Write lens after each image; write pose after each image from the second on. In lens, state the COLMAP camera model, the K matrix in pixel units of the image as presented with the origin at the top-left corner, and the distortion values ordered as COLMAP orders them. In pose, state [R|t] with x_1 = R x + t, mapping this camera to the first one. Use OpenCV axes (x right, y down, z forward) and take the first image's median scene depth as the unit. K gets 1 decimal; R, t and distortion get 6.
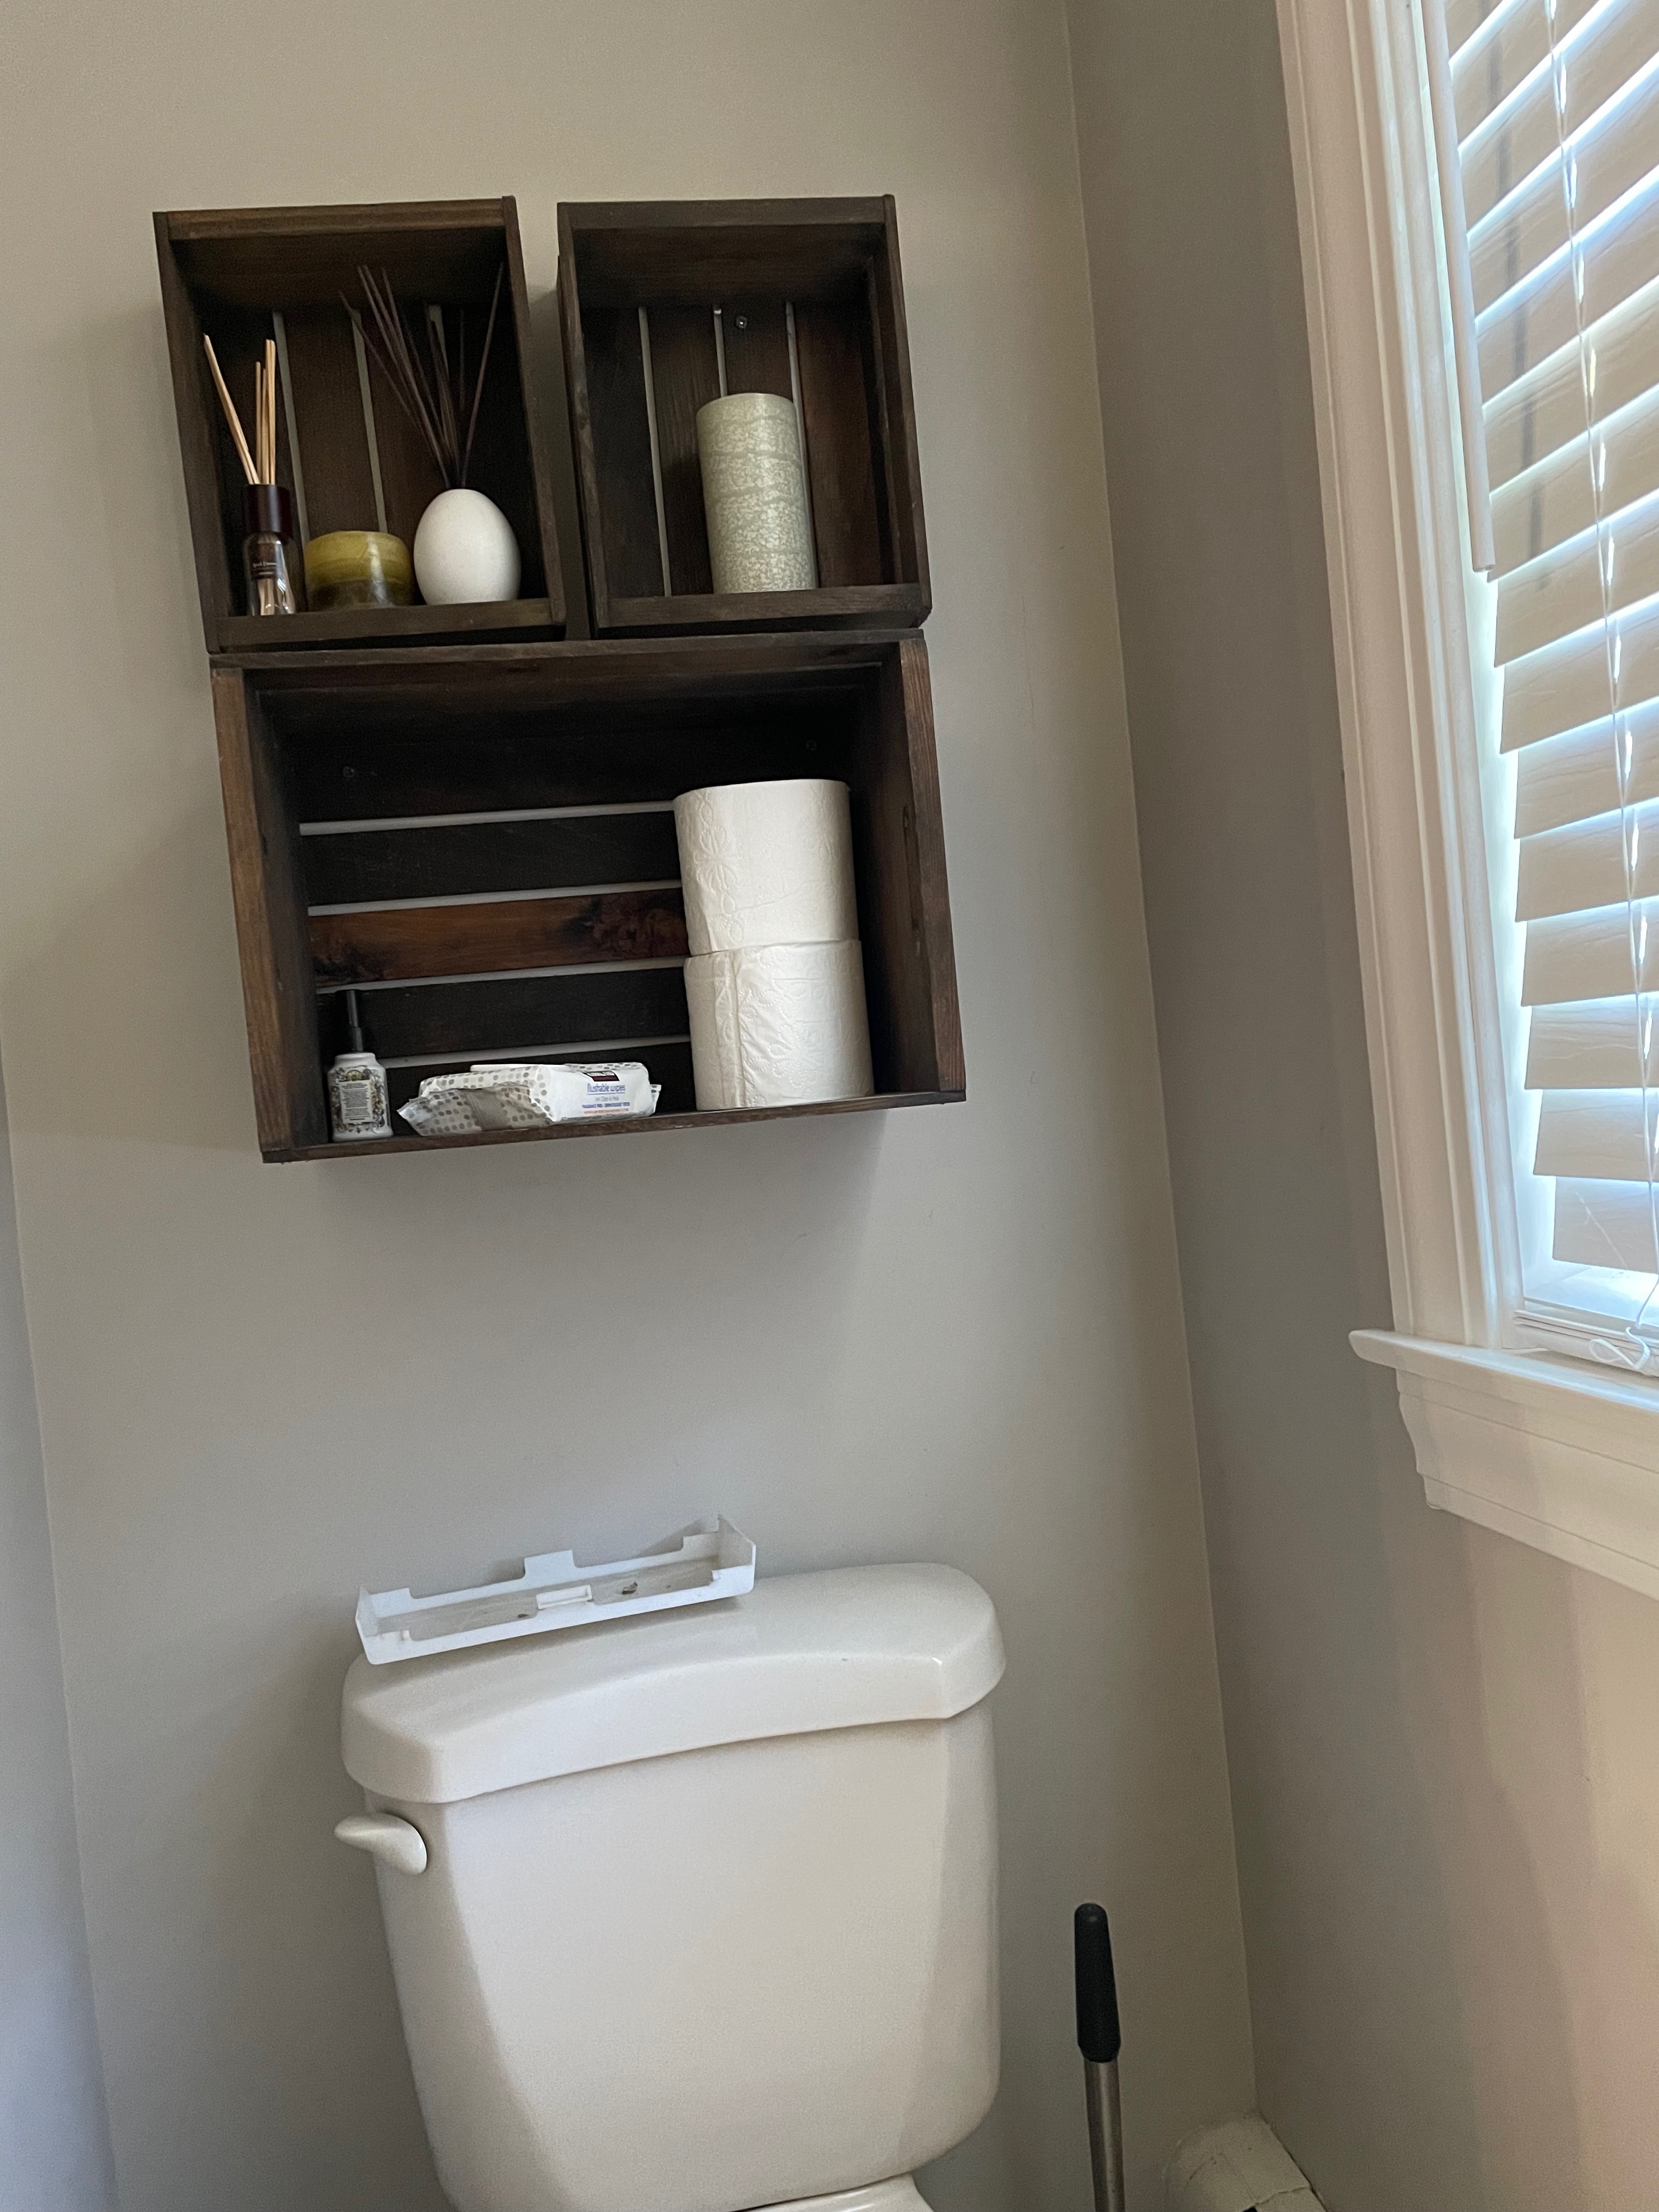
lens RADIAL K [[1666.2, 0, 829.5], [0, 1666.2, 1106.0], [0, 0, 1]] dist [0.085328, -0.106868]
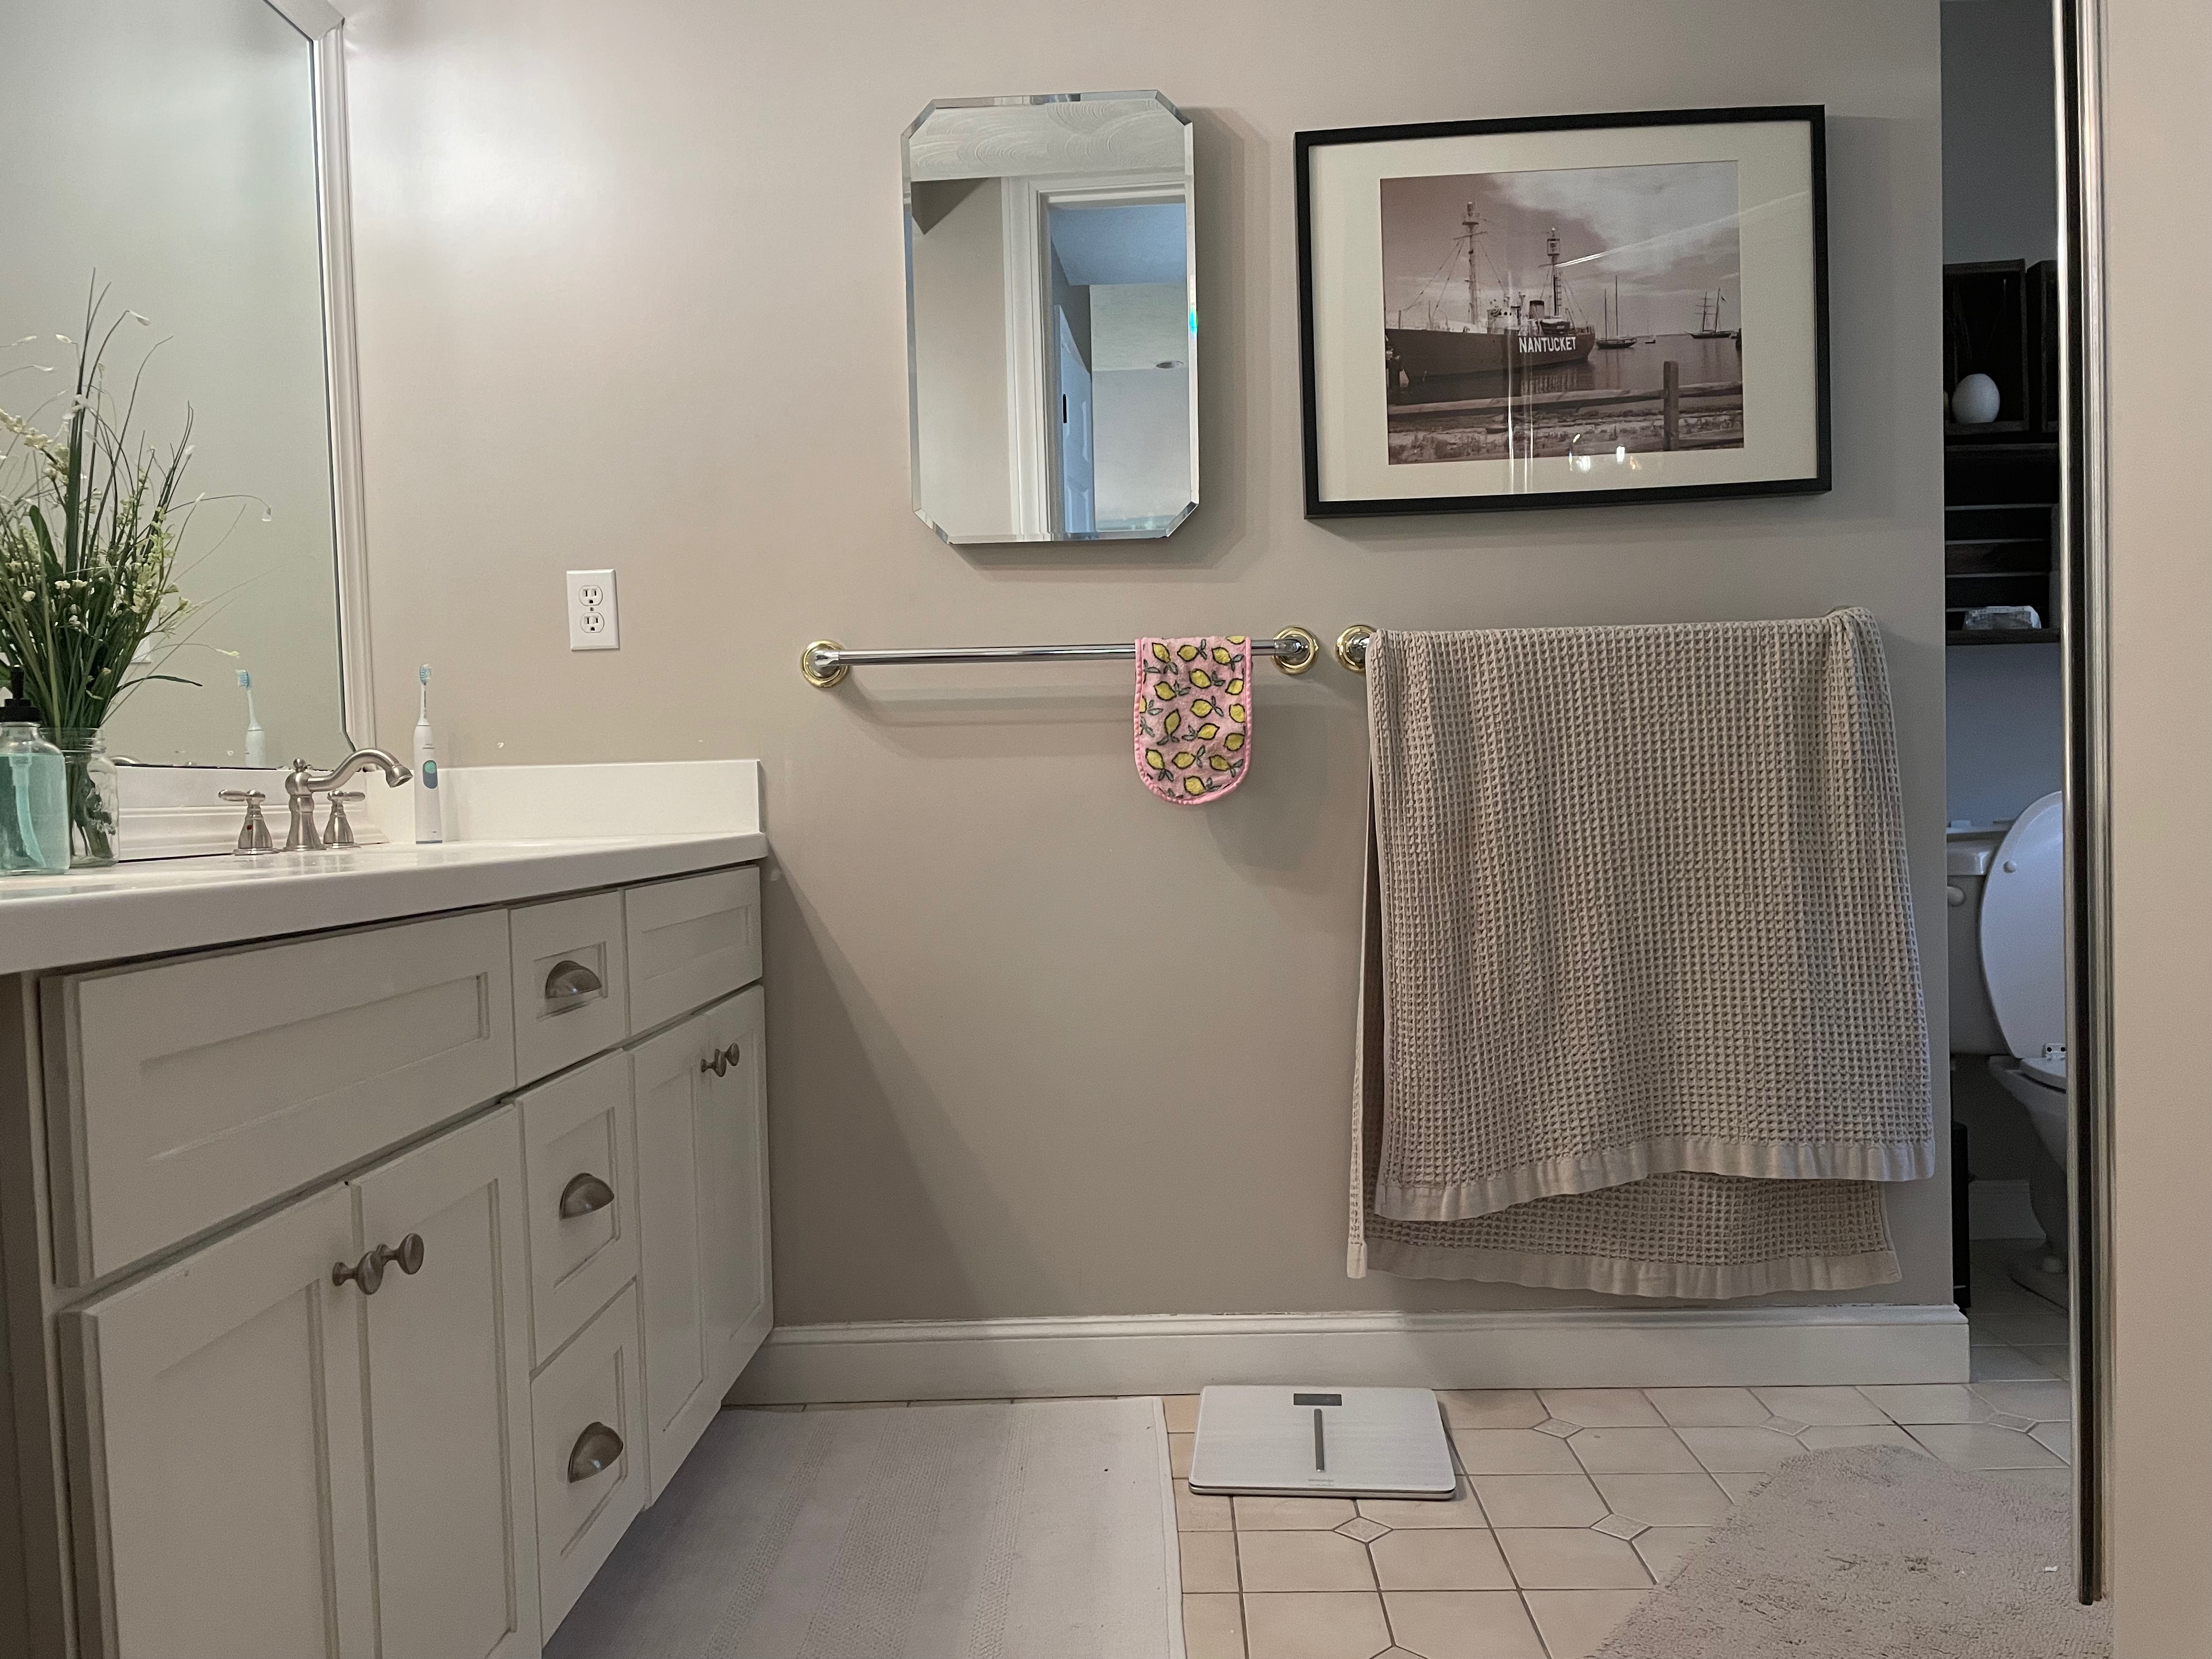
lens RADIAL K [[1666.2, 0, 1096.9], [0, 1666.2, 838.2], [0, 0, 1]] dist [0.085328, -0.106868]
pose [[0.981448, 0.073824, -0.176944, -0.980568], [-0.069530, 0.997118, 0.030356, 0.315137], [0.178675, -0.017490, 0.983753, -1.603509]]
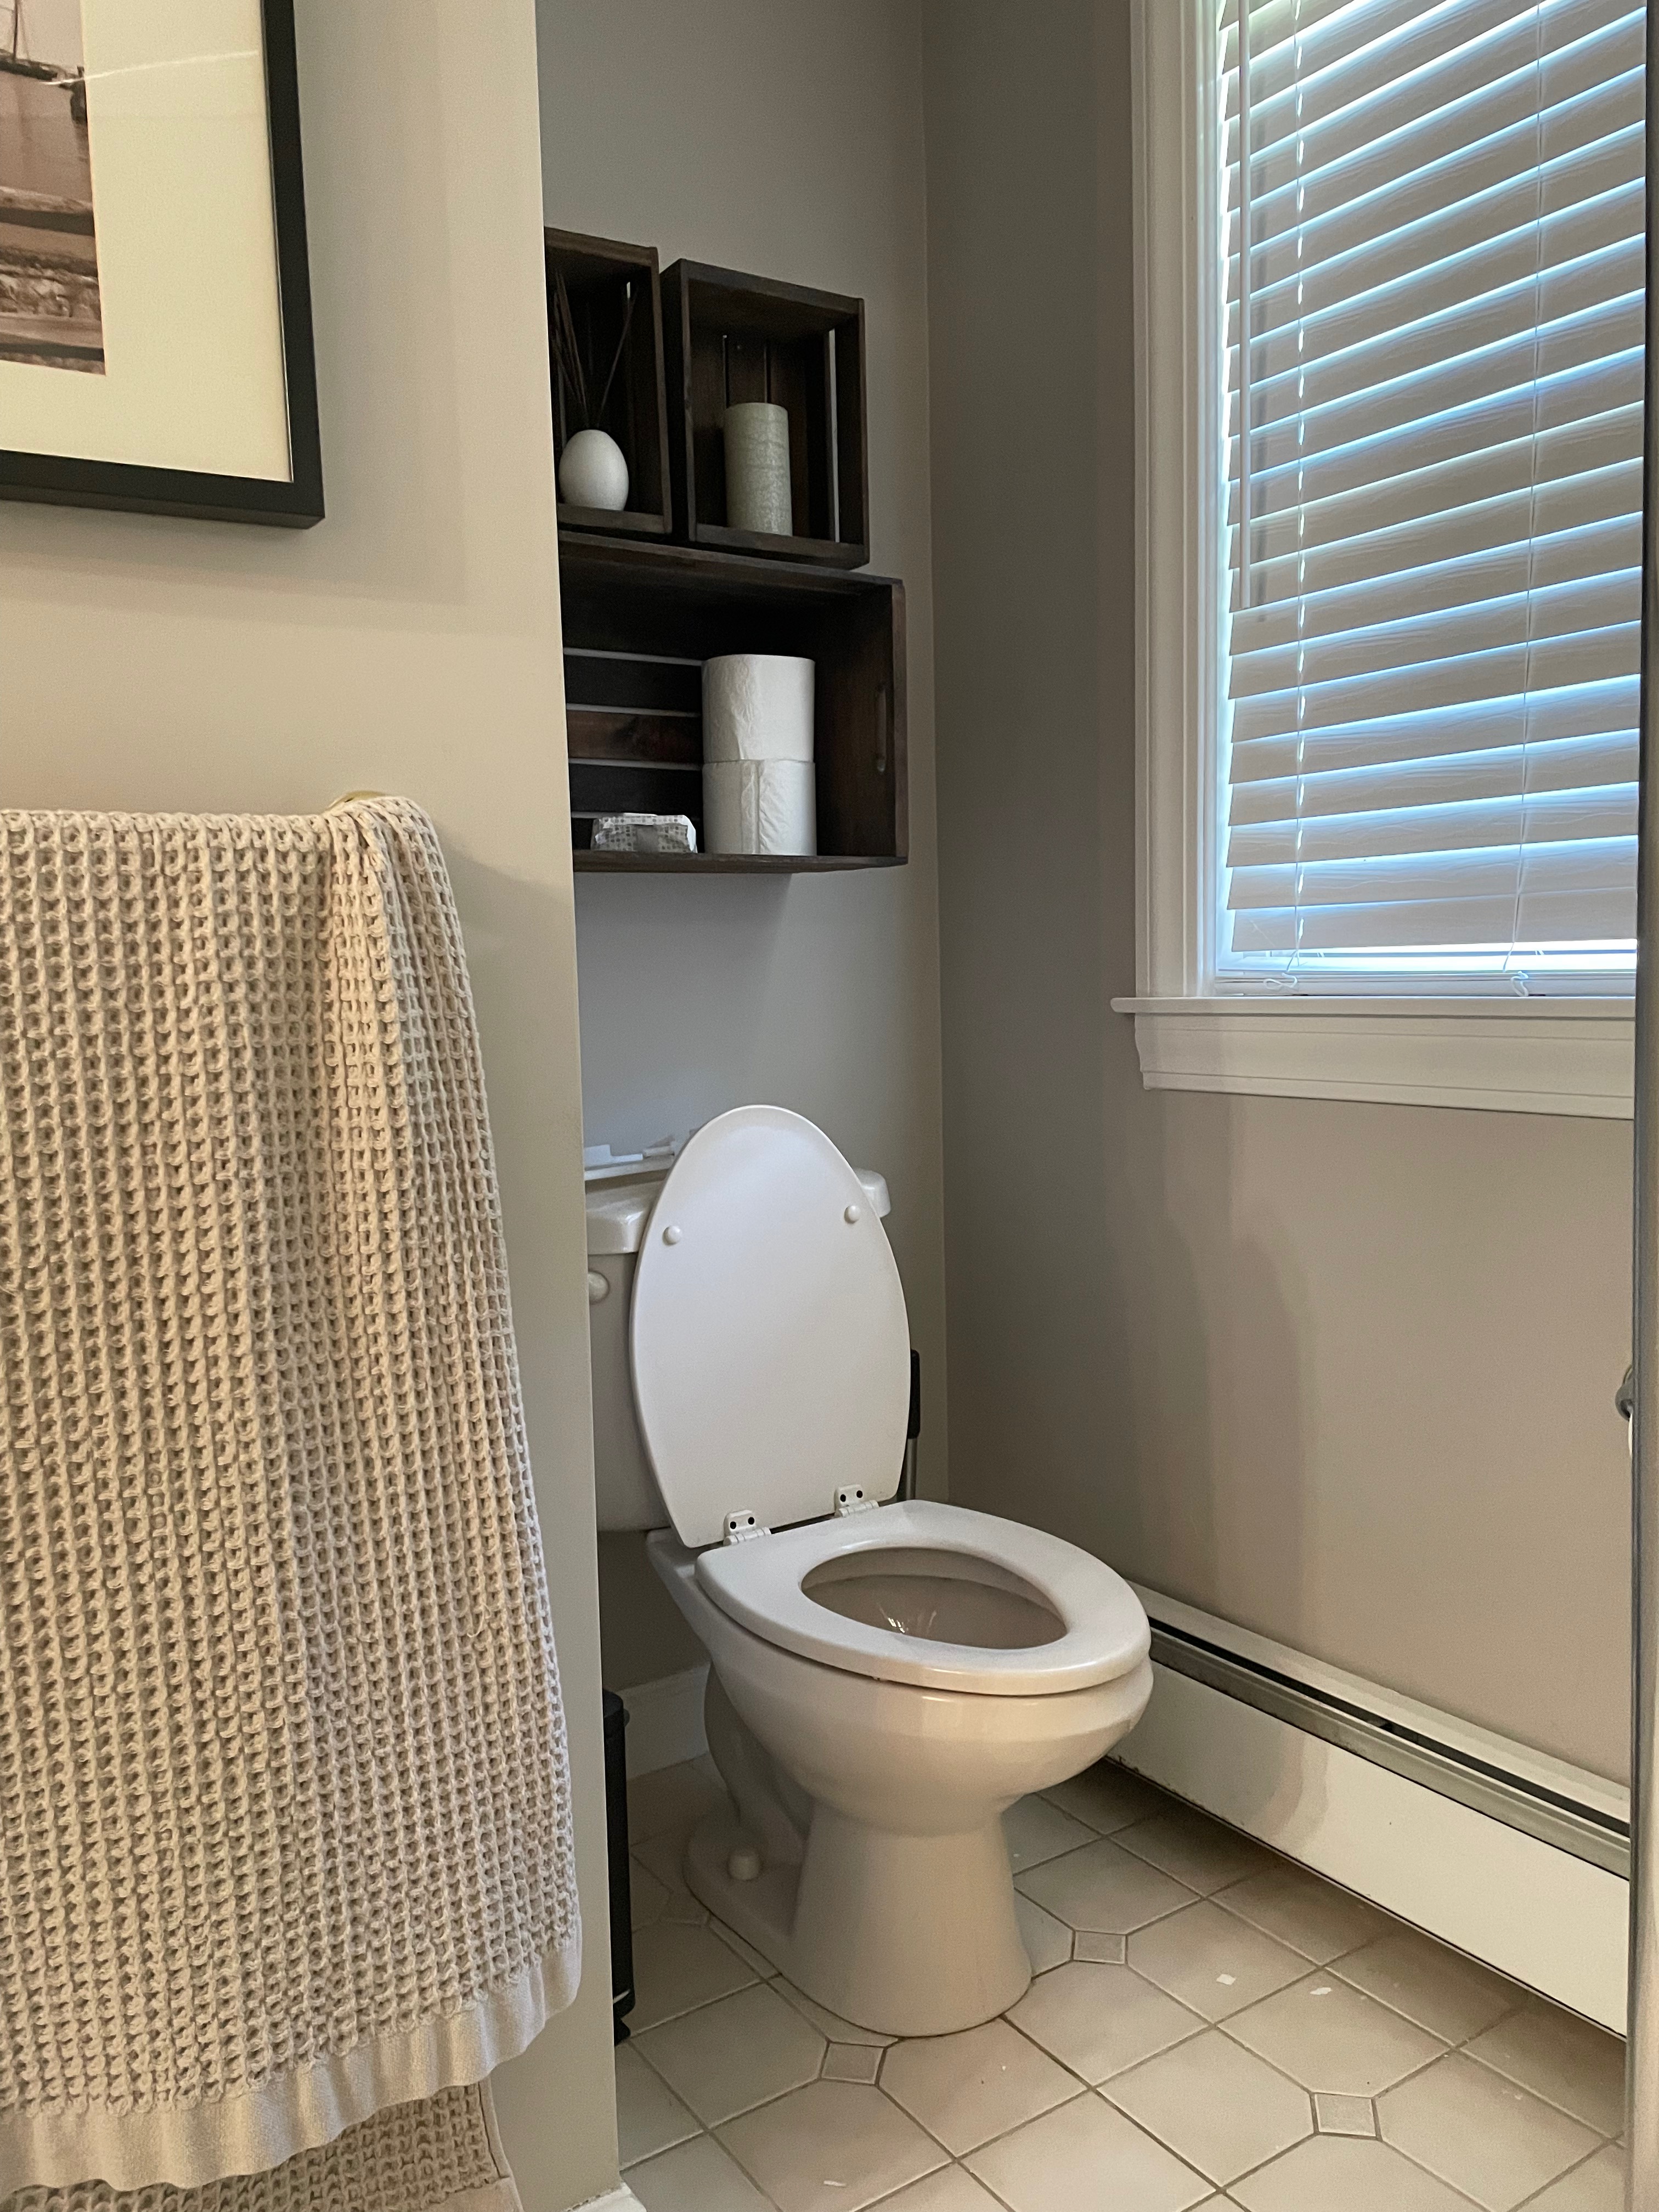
lens RADIAL K [[1666.2, 0, 829.5], [0, 1666.2, 1106.0], [0, 0, 1]] dist [0.085328, -0.106868]
pose [[0.903385, 0.031659, 0.427659, -0.670158], [-0.052862, 0.997886, 0.037793, 0.172840], [-0.425559, -0.056749, 0.903150, -0.493428]]
